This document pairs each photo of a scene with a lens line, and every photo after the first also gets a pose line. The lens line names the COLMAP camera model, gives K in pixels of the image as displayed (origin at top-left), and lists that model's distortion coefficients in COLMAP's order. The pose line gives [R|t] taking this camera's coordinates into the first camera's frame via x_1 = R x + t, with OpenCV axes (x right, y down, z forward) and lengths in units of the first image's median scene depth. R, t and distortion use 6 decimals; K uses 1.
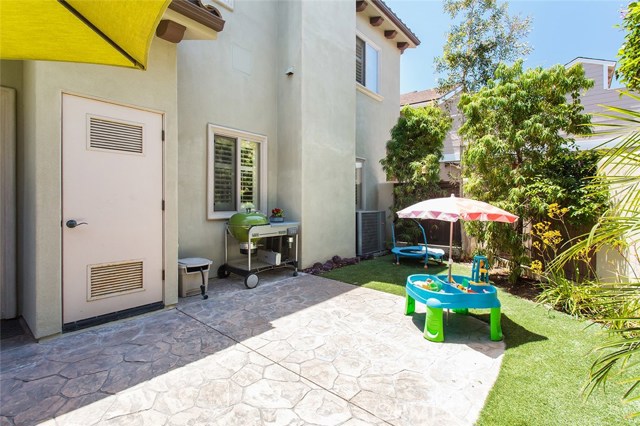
lens RADIAL K [[304.5, 0, 314.0], [0, 304.5, 198.6], [0, 0, 1]] dist [-0.001047, 0.001580]
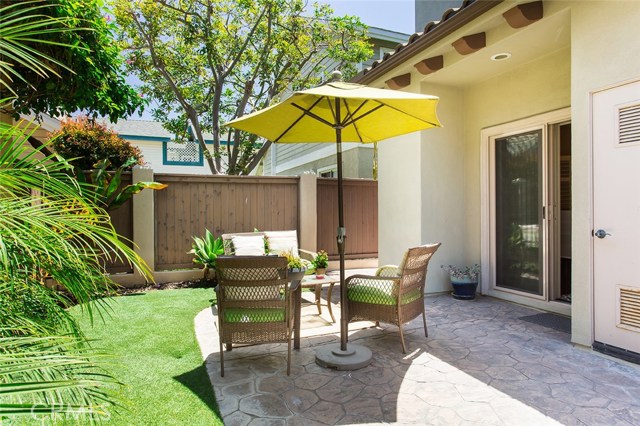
lens RADIAL K [[404.1, 0, 318.6], [0, 404.1, 213.1], [0, 0, 1]] dist [0.002620, -0.000119]
pose [[-0.447176, 0.004520, -0.894435, 0.701502], [0.015866, 0.999870, -0.002879, 0.011233], [0.894305, -0.015478, -0.447189, 0.845617]]
